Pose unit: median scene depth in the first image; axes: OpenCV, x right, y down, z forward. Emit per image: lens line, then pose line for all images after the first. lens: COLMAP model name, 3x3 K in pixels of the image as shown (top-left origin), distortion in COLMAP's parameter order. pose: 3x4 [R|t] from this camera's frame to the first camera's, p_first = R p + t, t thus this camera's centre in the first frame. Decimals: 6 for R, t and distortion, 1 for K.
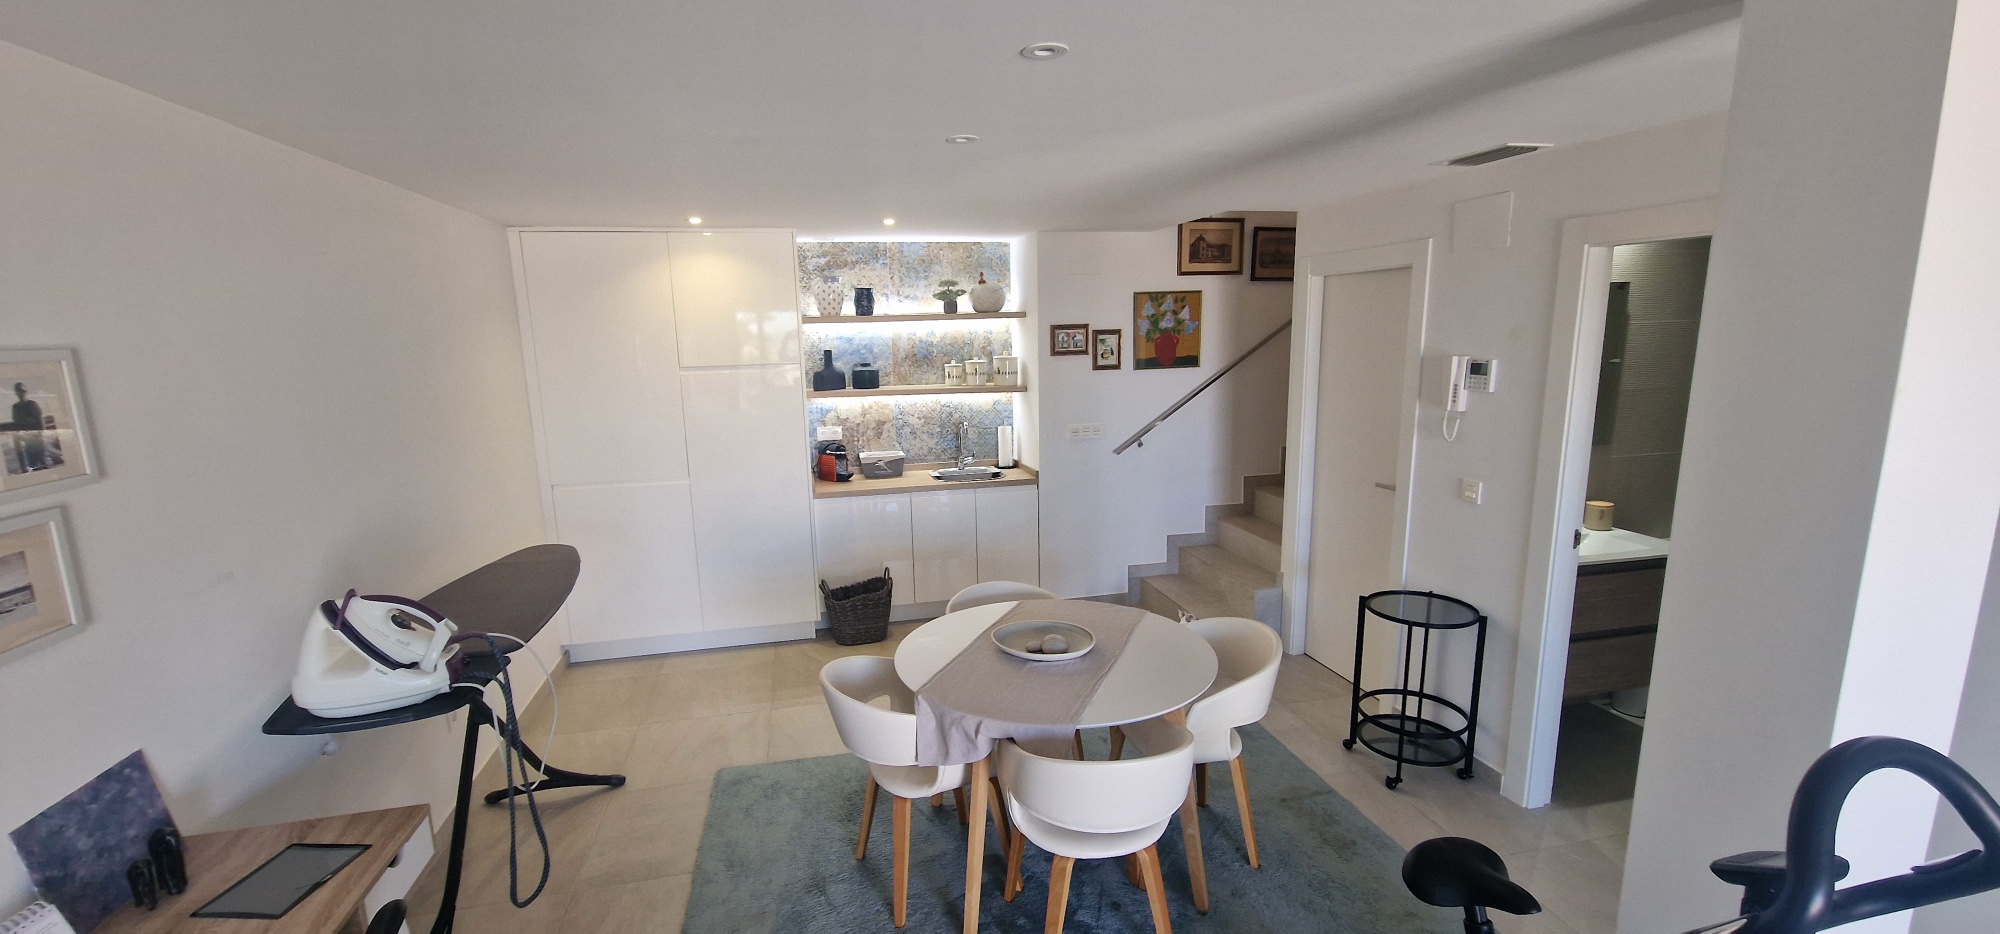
lens RADIAL K [[820.0, 0, 984.7], [0, 820.0, 482.5], [0, 0, 1]] dist [0.012028, -0.009335]
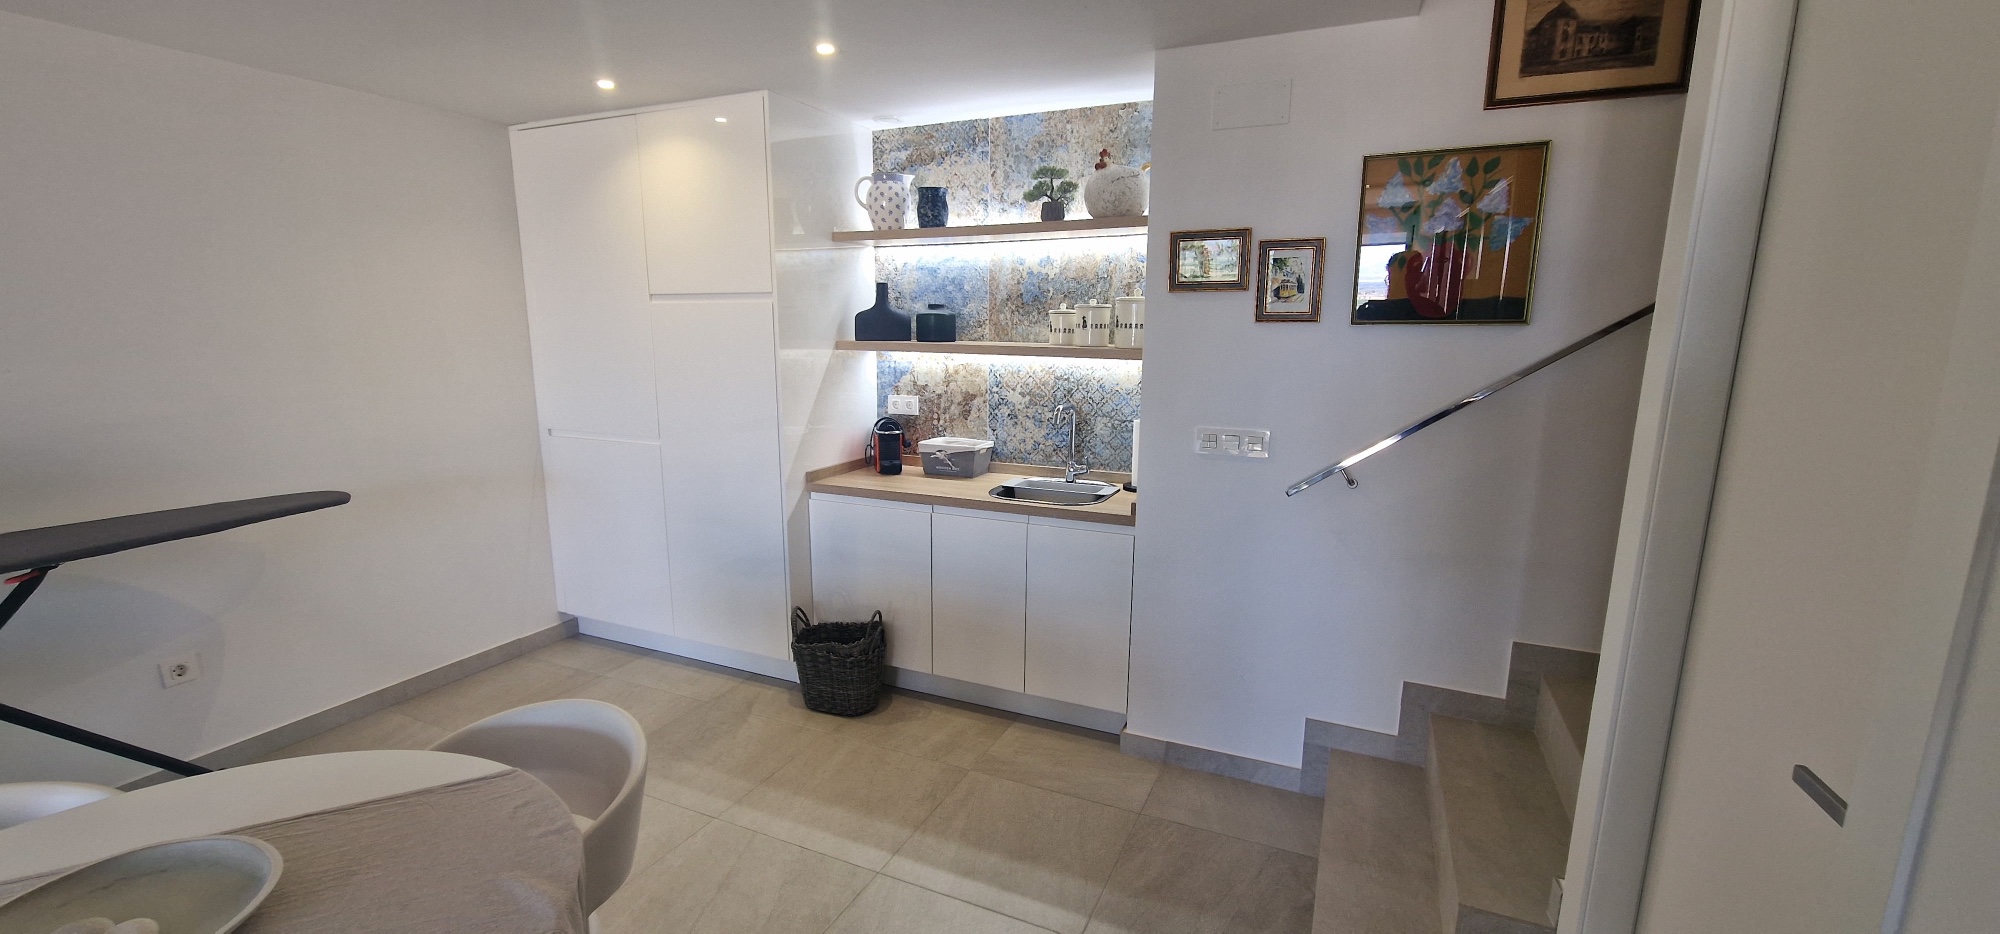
lens RADIAL K [[820.0, 0, 984.7], [0, 820.0, 482.5], [0, 0, 1]] dist [0.012028, -0.009335]
pose [[0.790127, 0.144336, -0.595707, 0.309606], [-0.137110, 0.988872, 0.057739, -0.045339], [0.597412, 0.036056, 0.801124, 0.492335]]
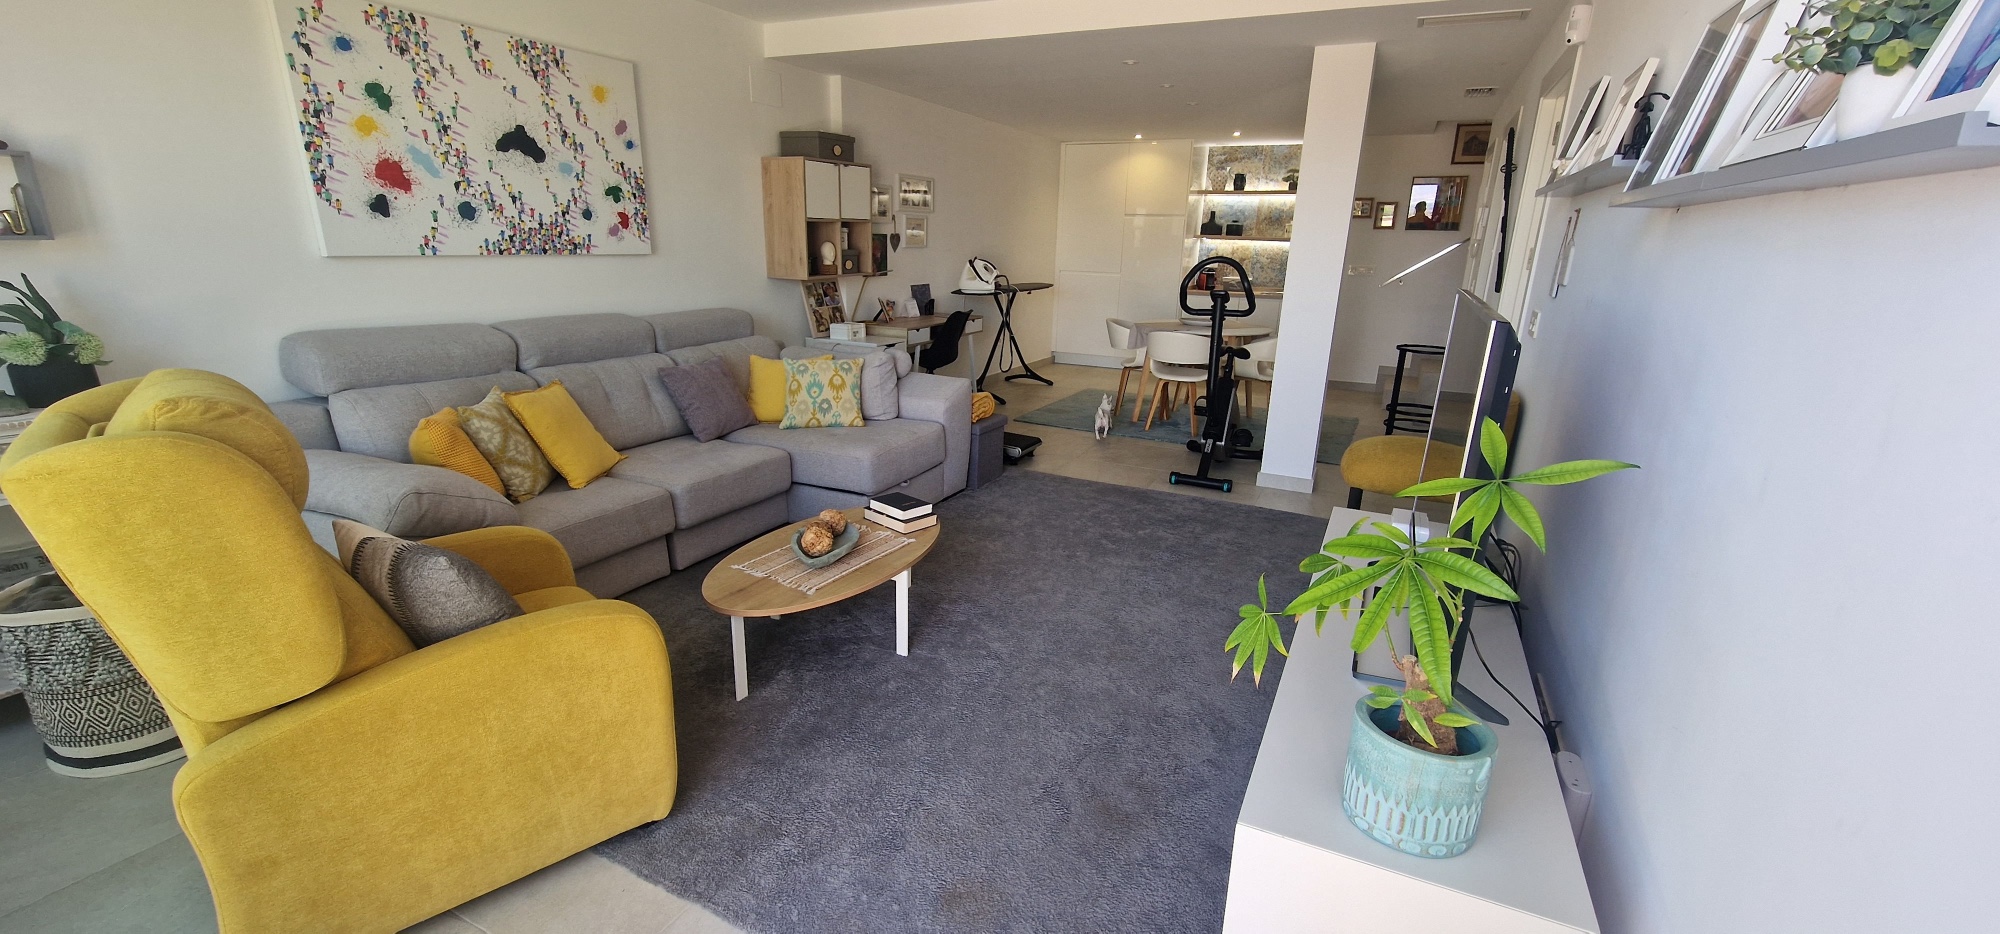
lens RADIAL K [[820.0, 0, 984.7], [0, 820.0, 482.5], [0, 0, 1]] dist [0.012028, -0.009335]
pose [[0.770636, 0.224286, -0.596503, 0.584850], [-0.160089, 0.974138, 0.159455, 0.192088], [0.616840, -0.027388, 0.786612, -0.656853]]
